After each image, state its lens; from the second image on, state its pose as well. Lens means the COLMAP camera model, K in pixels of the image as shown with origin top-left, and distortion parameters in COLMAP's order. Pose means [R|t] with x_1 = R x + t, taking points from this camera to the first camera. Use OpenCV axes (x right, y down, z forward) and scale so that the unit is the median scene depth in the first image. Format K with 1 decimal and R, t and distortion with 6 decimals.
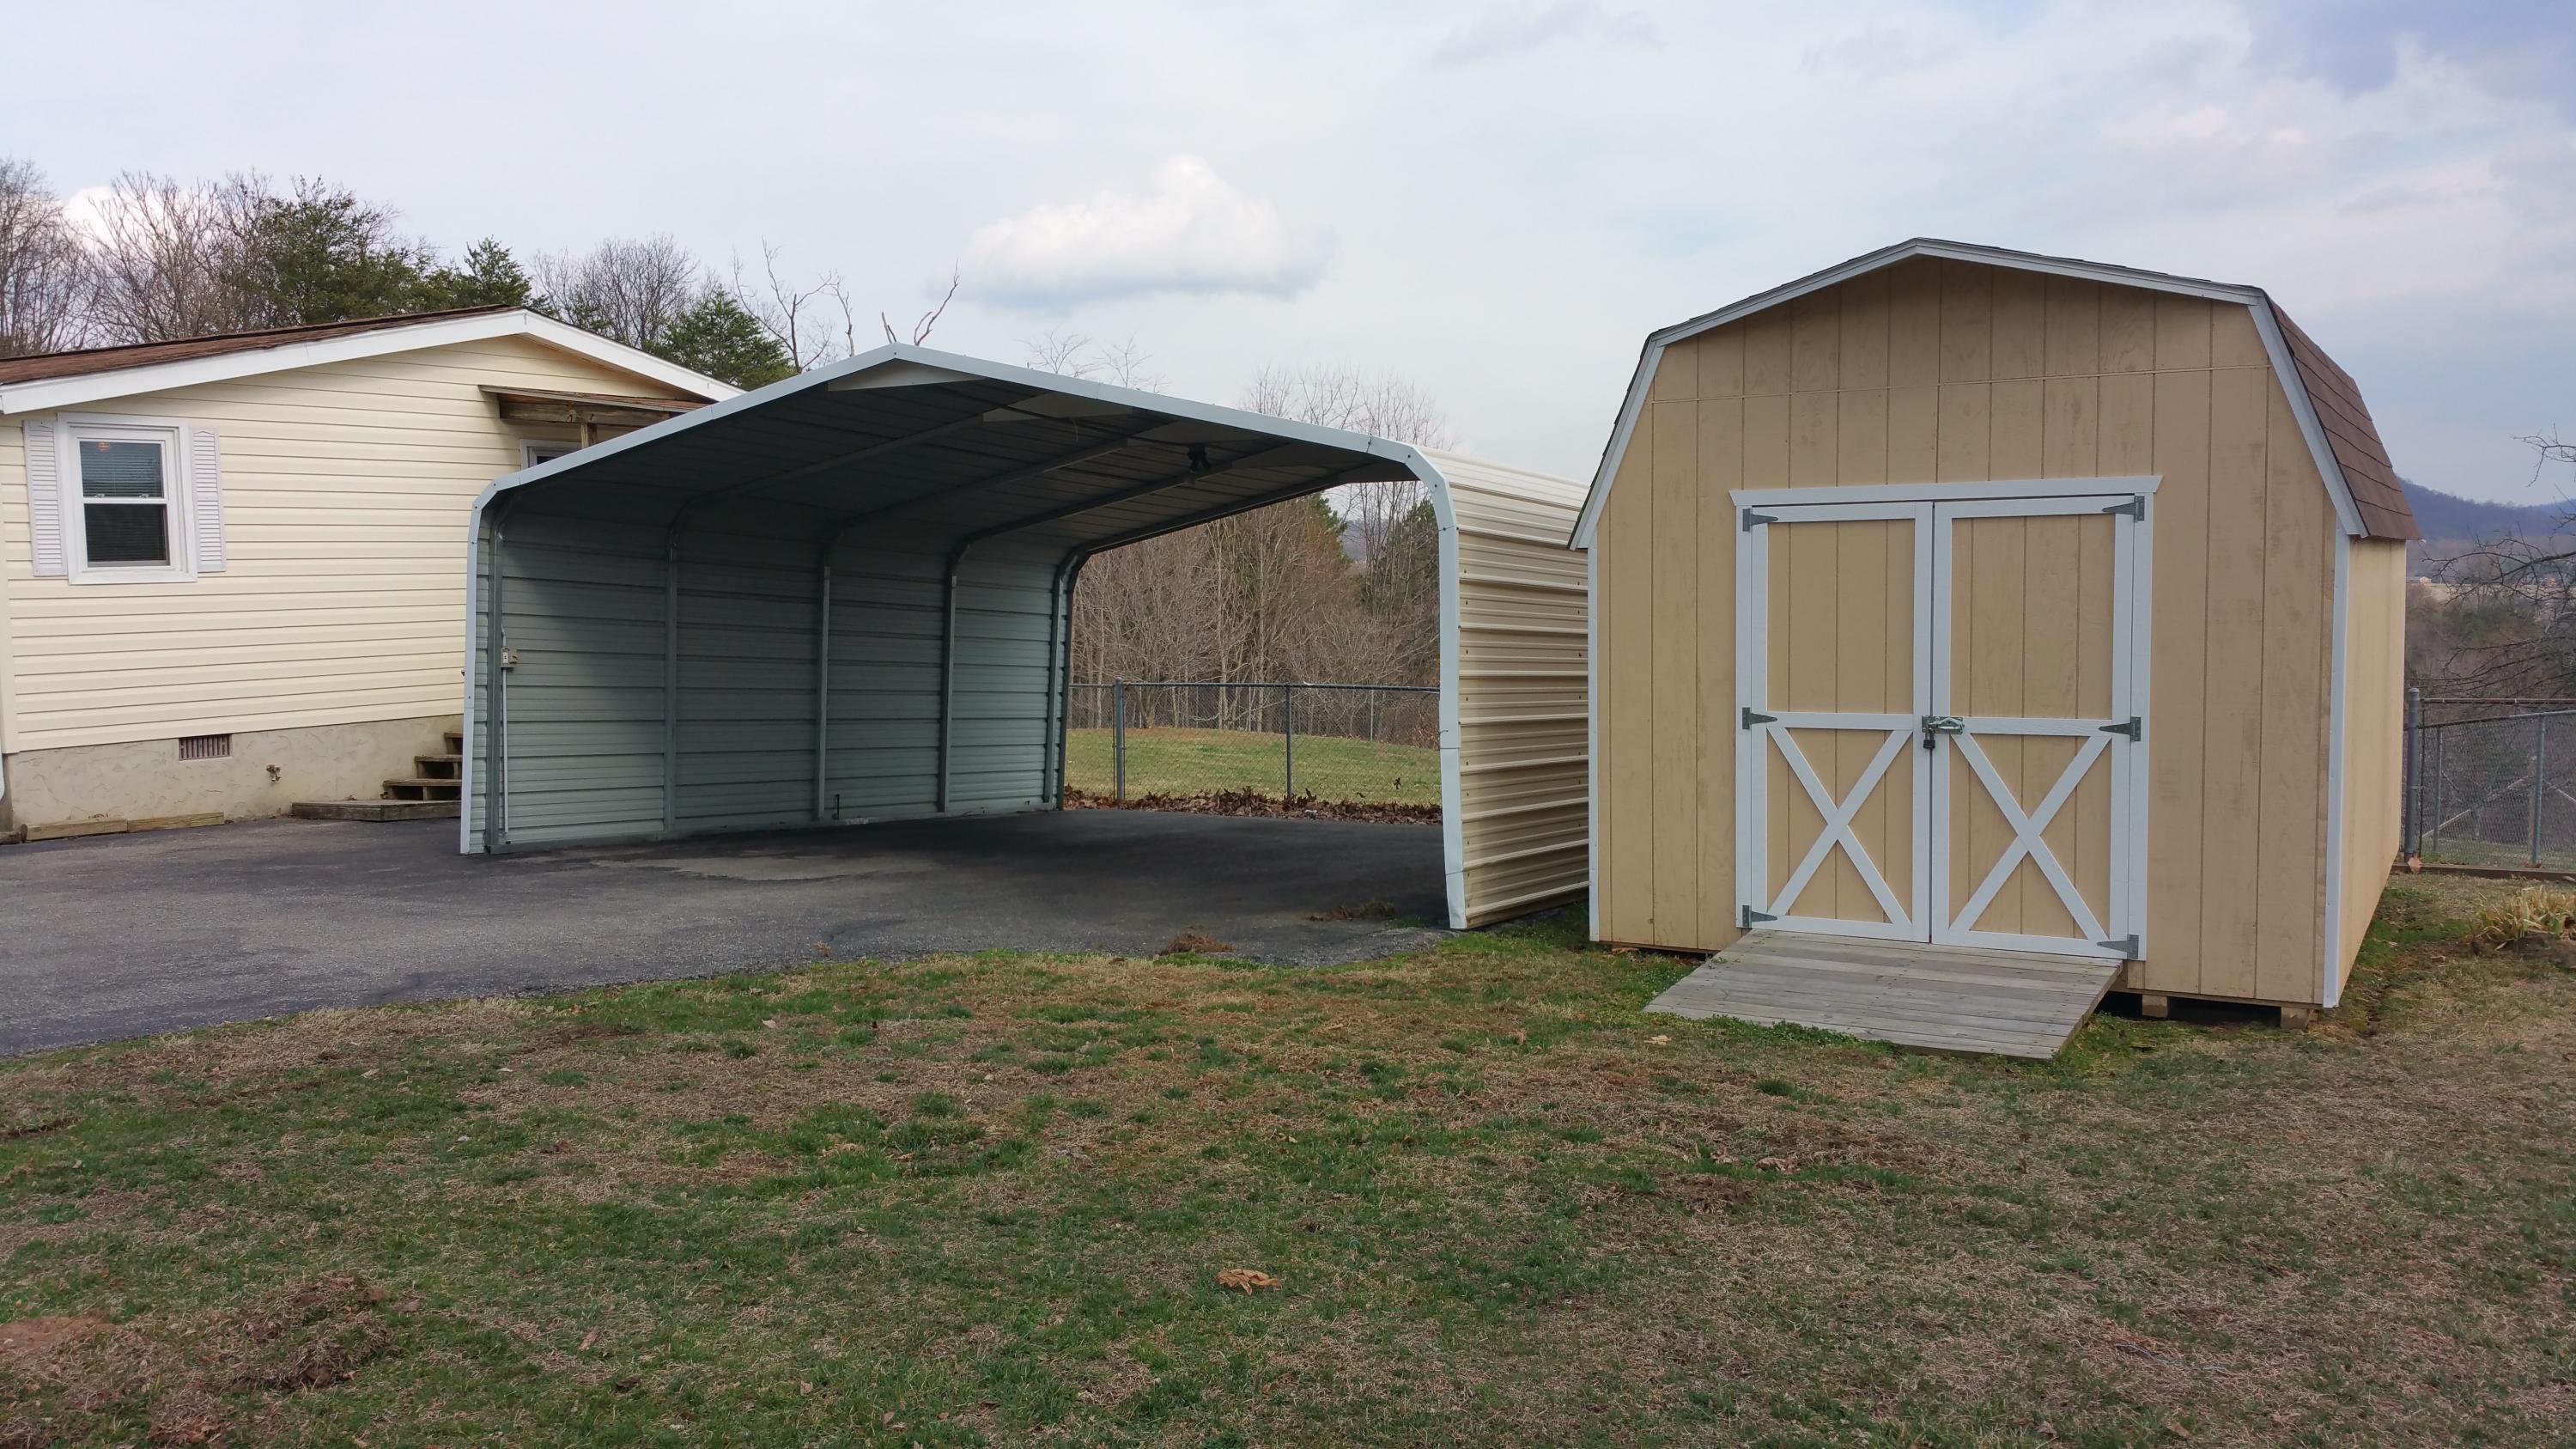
lens RADIAL K [[2097.4, 0, 1288.0], [0, 2097.4, 724.5], [0, 0, 1]] dist [0.122644, -0.264538]
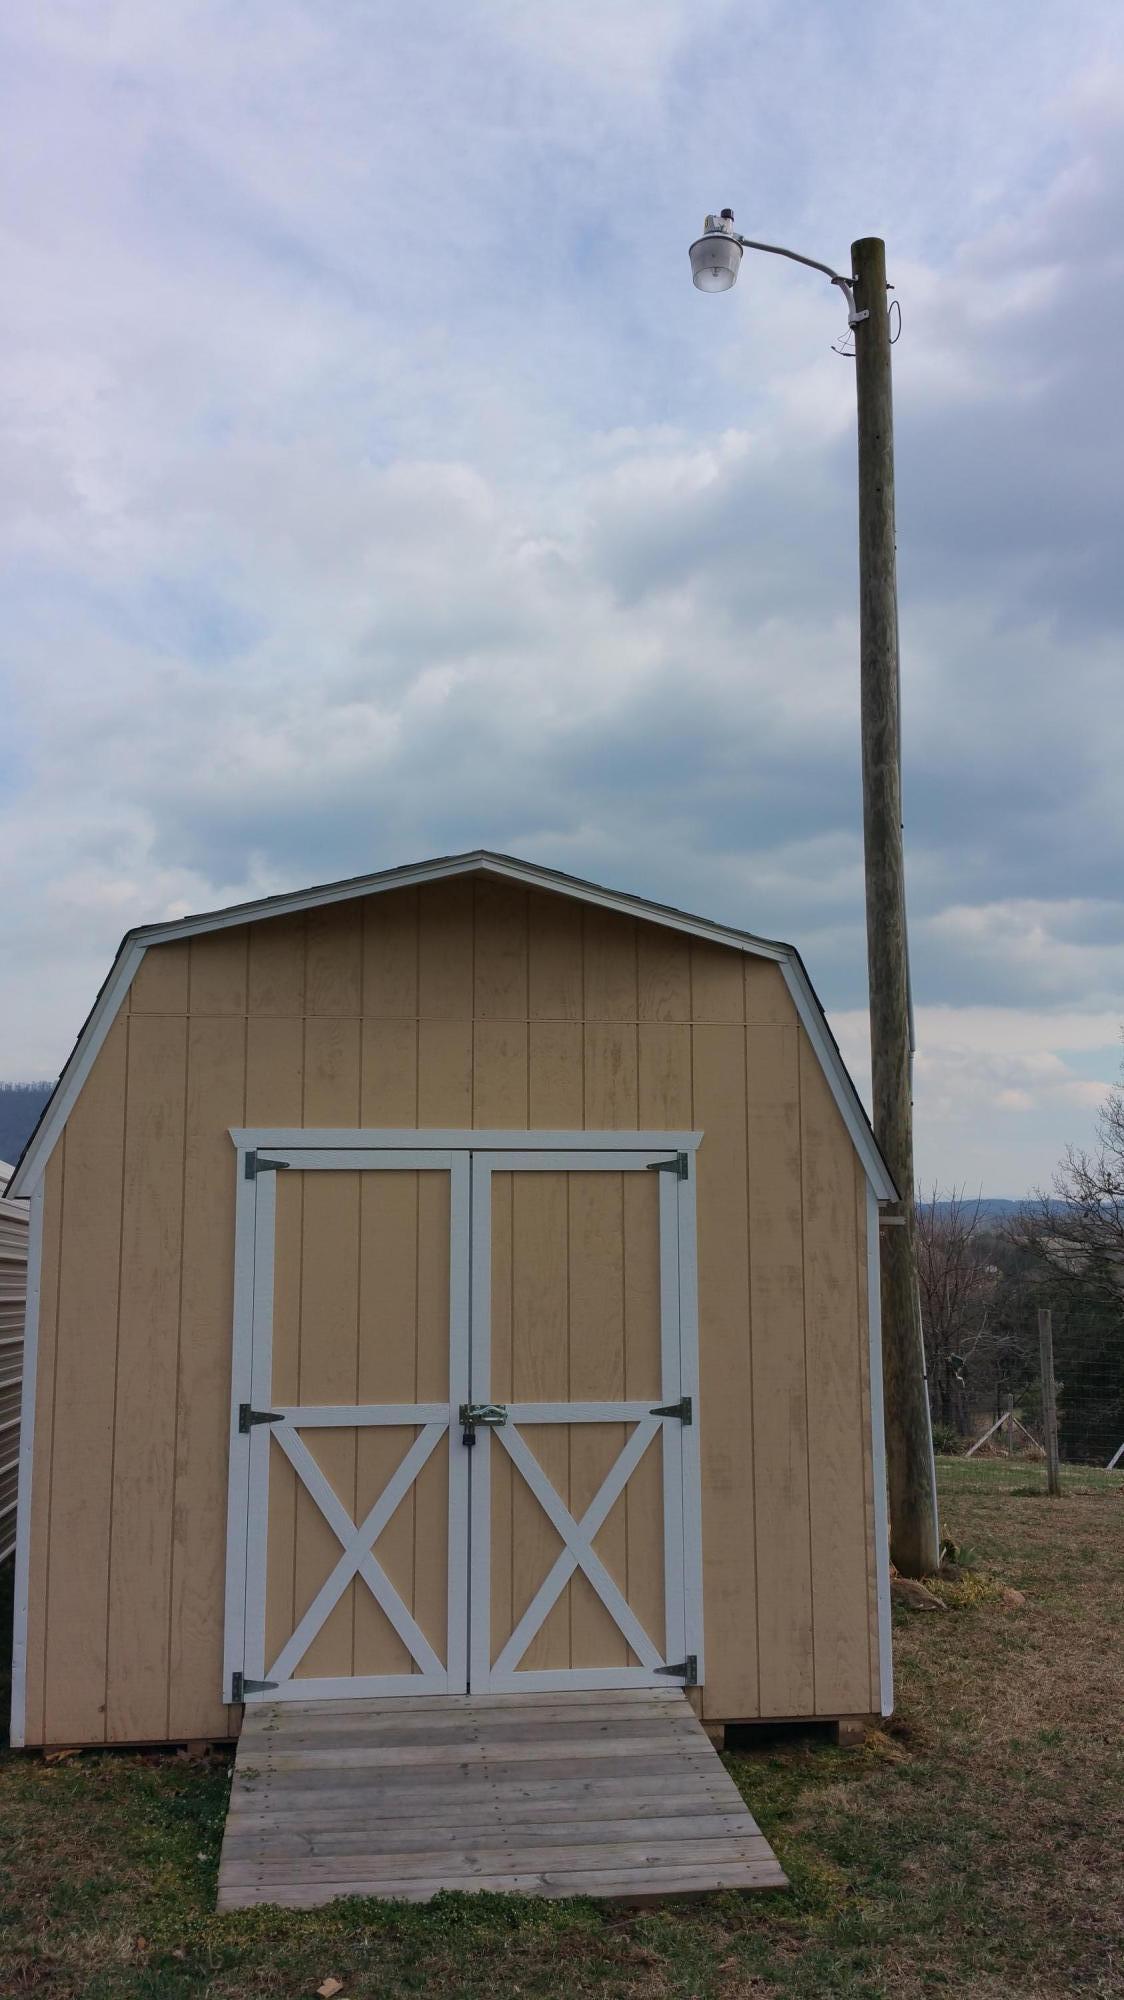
lens RADIAL K [[1628.1, 0, 562.0], [0, 1628.1, 1000.0], [0, 0, 1]] dist [0.122644, -0.264538]
pose [[0.791343, 0.092484, 0.604336, -0.077176], [0.033089, 0.980564, -0.193388, -0.034914], [-0.610476, 0.173033, 0.772903, 0.446891]]
